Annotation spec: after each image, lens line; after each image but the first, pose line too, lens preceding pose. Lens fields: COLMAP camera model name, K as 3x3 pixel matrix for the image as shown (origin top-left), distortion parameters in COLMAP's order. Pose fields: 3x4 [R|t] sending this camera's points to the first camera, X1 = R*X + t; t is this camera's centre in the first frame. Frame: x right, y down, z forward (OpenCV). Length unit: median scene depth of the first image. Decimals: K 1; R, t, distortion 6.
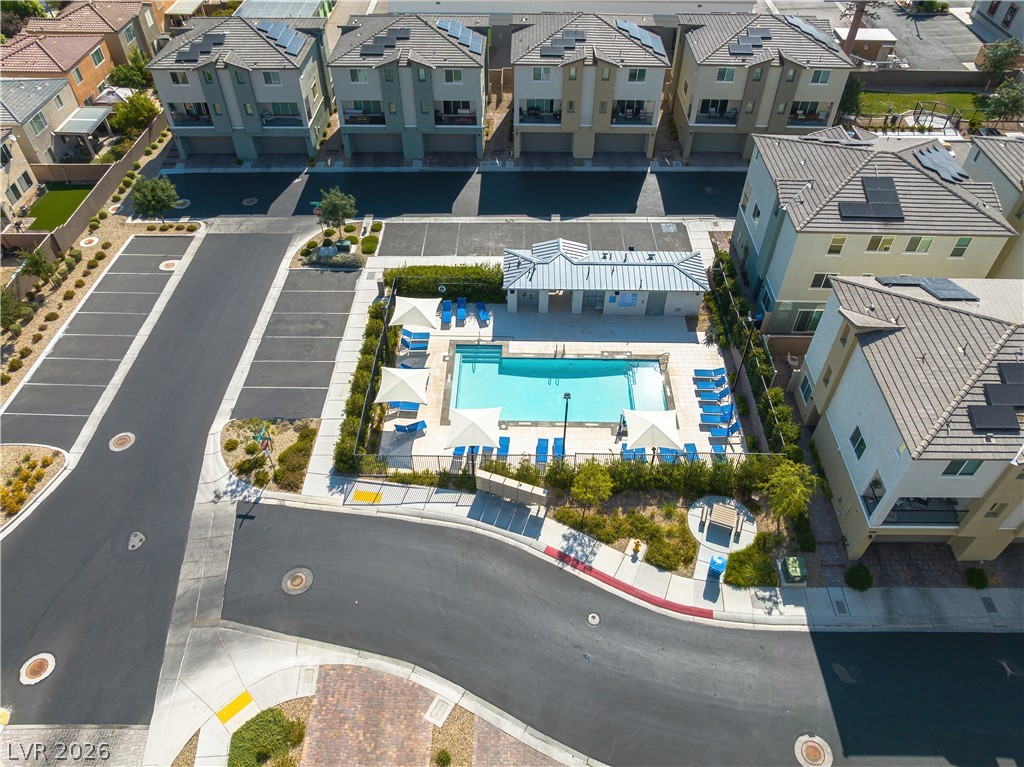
lens RADIAL K [[722.3, 0, 513.7], [0, 722.3, 390.2], [0, 0, 1]] dist [-0.038769, 0.011319]
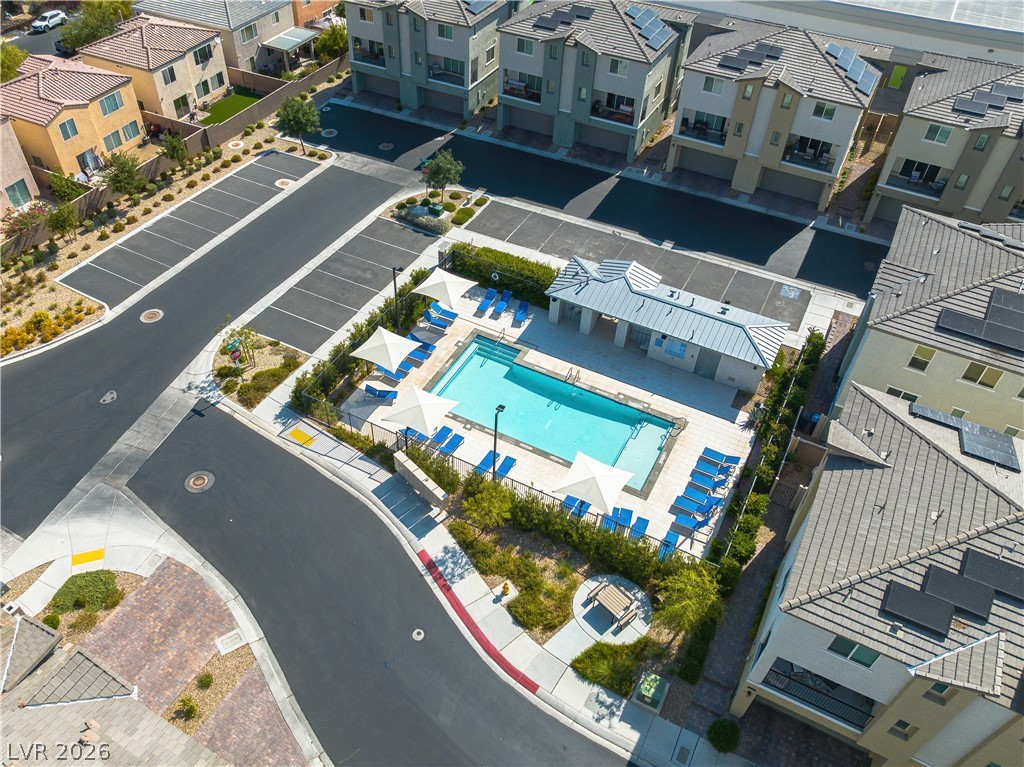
lens RADIAL K [[778.6, 0, 461.3], [0, 778.6, 416.7], [0, 0, 1]] dist [-0.034725, 0.002291]
pose [[0.877500, 0.346961, -0.331076, 0.281096], [-0.343659, 0.936443, 0.070522, -0.026825], [0.334502, 0.051894, 0.940965, 0.038482]]
